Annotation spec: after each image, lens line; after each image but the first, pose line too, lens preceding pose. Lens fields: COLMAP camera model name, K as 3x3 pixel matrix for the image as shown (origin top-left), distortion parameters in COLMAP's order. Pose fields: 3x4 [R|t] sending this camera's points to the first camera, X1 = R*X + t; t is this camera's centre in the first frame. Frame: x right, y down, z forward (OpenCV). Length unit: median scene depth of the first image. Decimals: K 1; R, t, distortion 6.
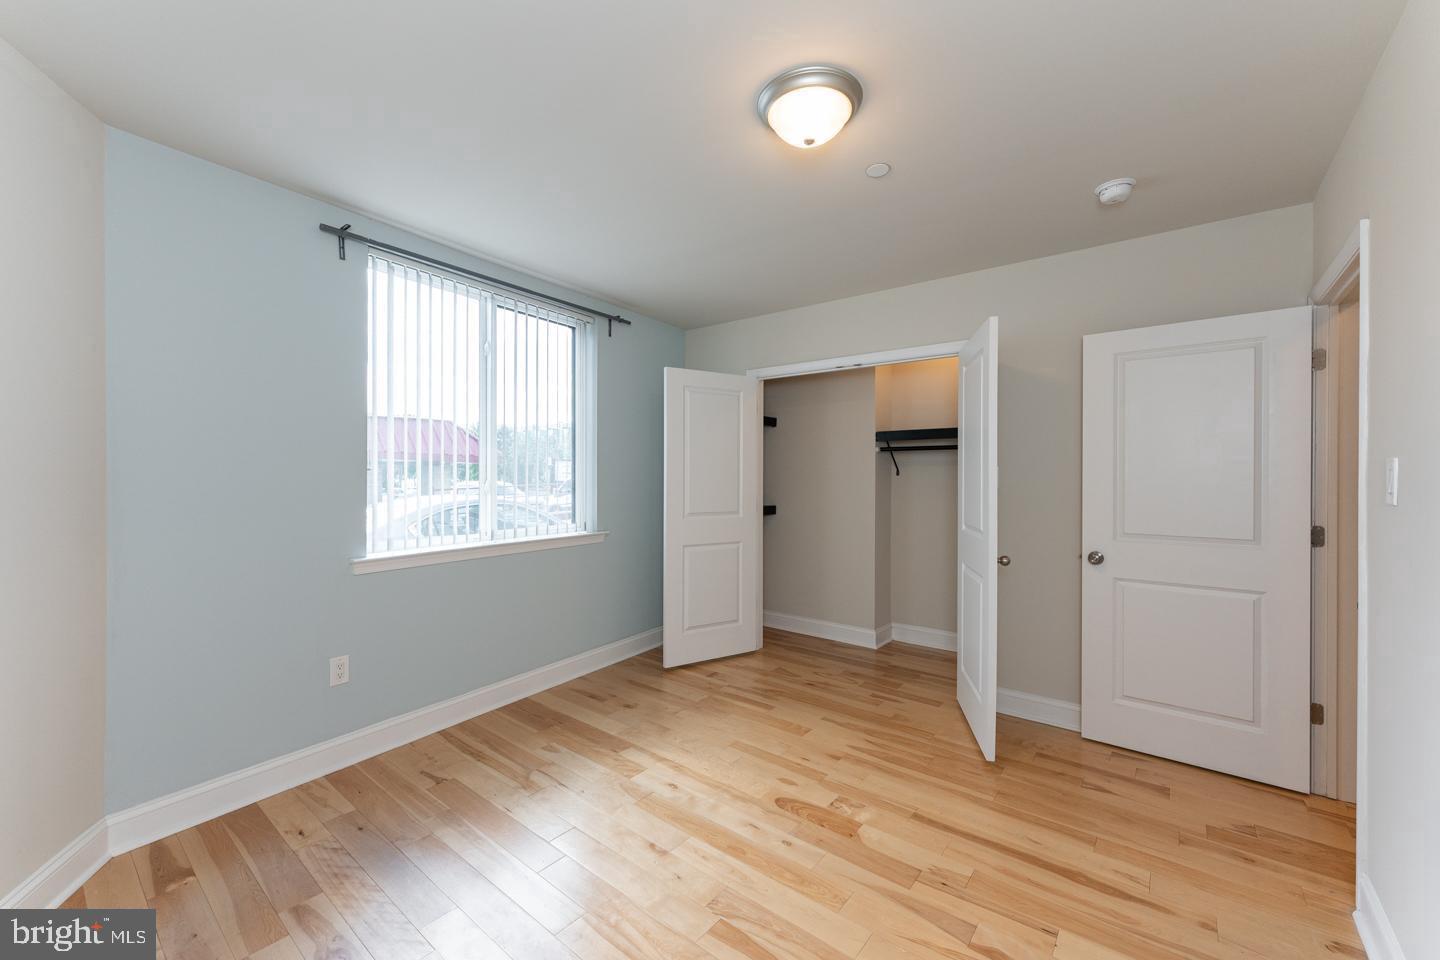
lens RADIAL K [[579.1, 0, 714.4], [0, 579.1, 481.3], [0, 0, 1]] dist [0.001544, -0.000198]
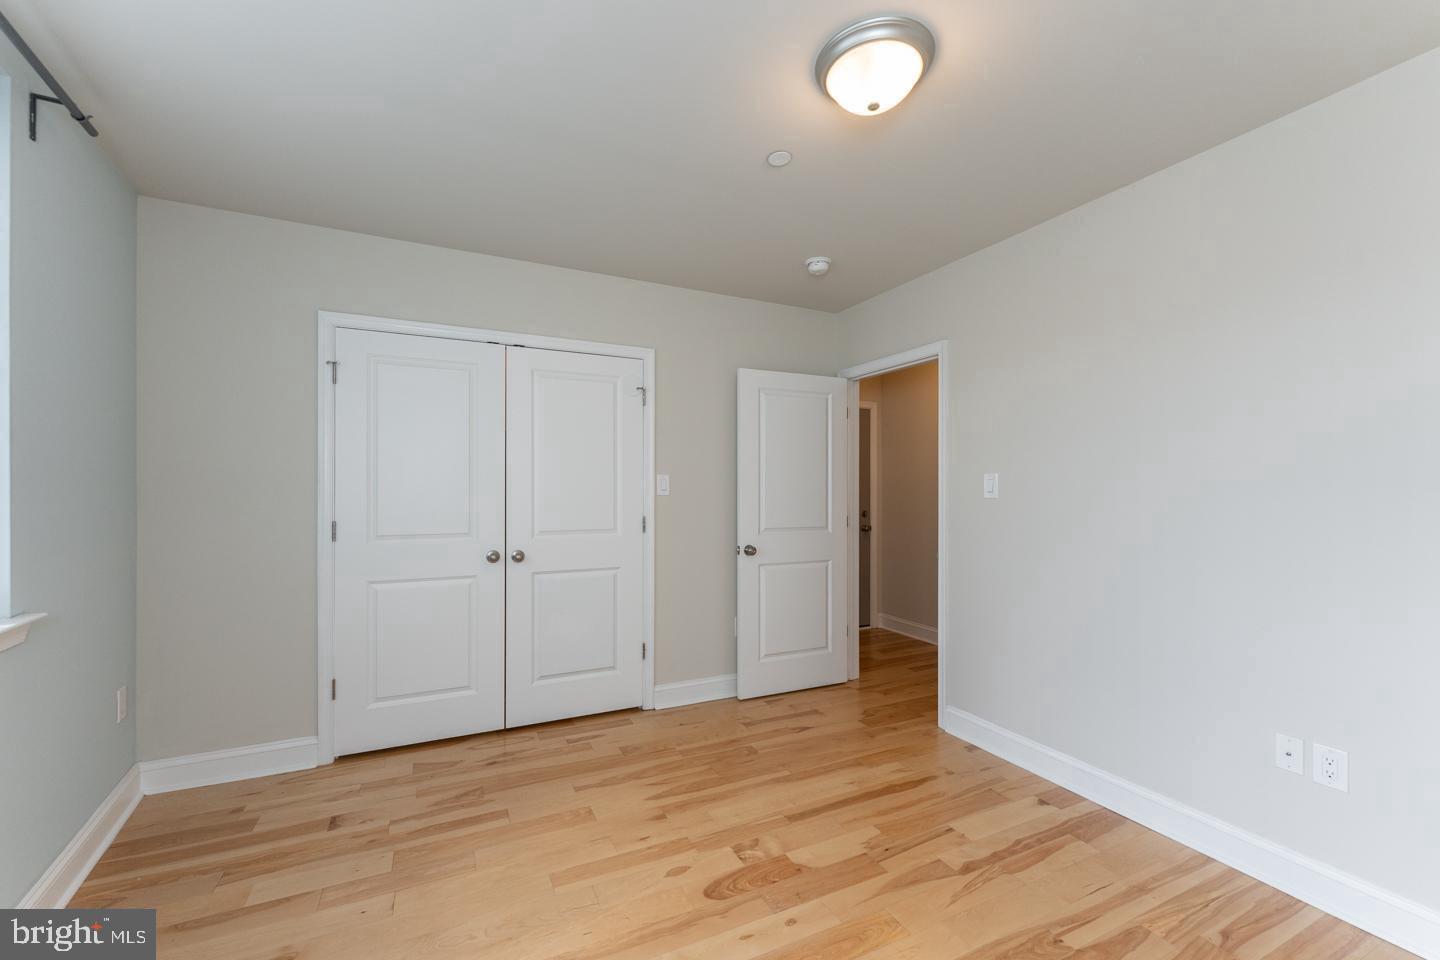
lens RADIAL K [[579.1, 0, 714.4], [0, 579.1, 481.3], [0, 0, 1]] dist [0.001544, -0.000198]
pose [[0.428245, 0.009794, 0.903610, -0.548802], [0.009610, 0.999835, -0.015391, 0.005402], [-0.903612, 0.015275, 0.428080, 0.596651]]
